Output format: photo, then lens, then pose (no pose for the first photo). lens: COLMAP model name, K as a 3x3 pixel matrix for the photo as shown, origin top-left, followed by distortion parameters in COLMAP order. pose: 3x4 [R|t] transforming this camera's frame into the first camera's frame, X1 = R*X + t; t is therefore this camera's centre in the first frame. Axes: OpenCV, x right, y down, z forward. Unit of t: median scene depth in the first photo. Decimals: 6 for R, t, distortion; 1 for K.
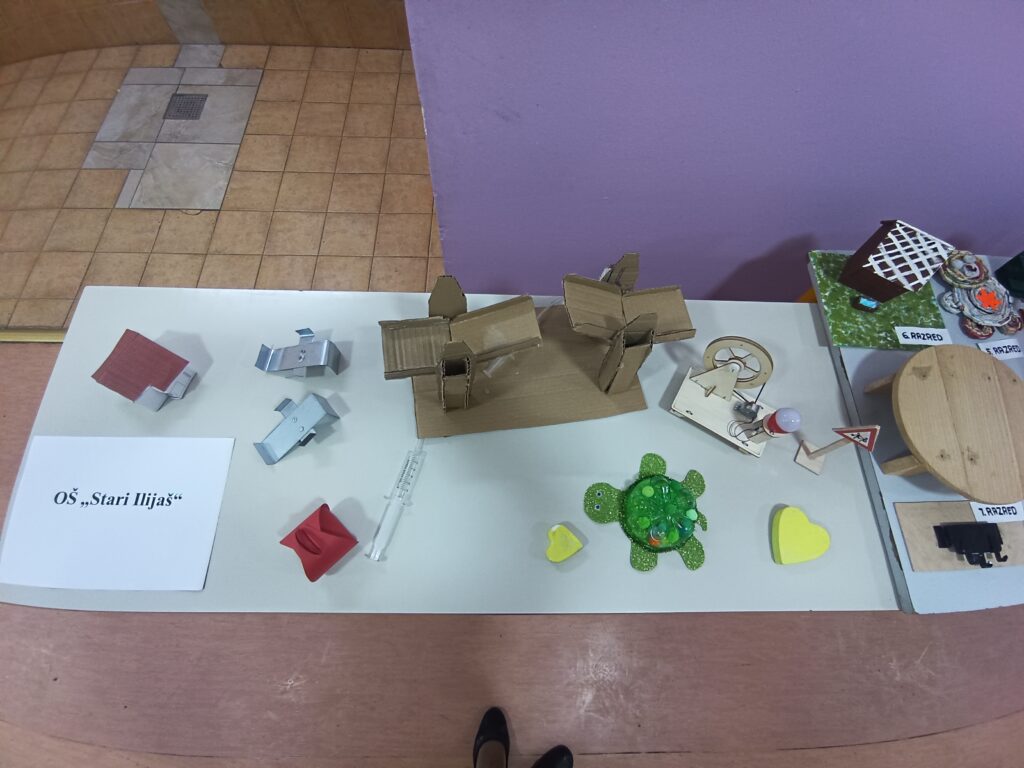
lens RADIAL K [[464.1, 0, 505.9], [0, 464.1, 381.7], [0, 0, 1]] dist [-0.030909, 0.006154]
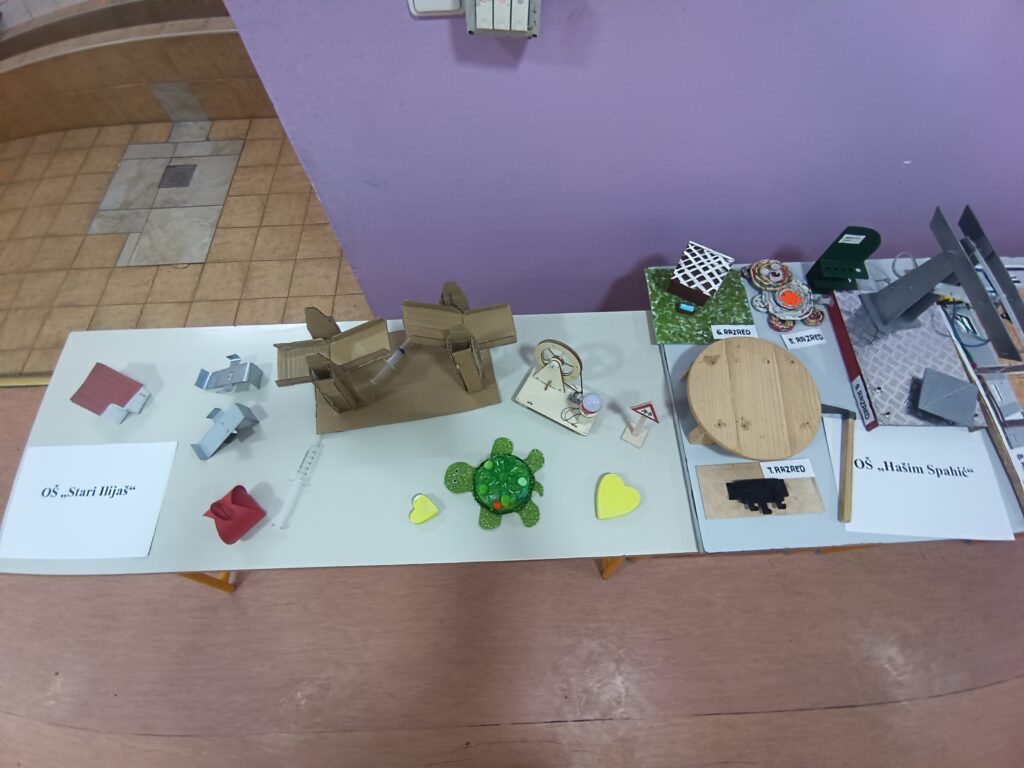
lens RADIAL K [[464.1, 0, 511.6], [0, 464.1, 382.2], [0, 0, 1]] dist [-0.030909, 0.006154]
pose [[0.998149, -0.055406, -0.025064, 0.375447], [0.053813, 0.996728, -0.060313, 0.082336], [0.028324, 0.058852, 0.997865, -0.257919]]
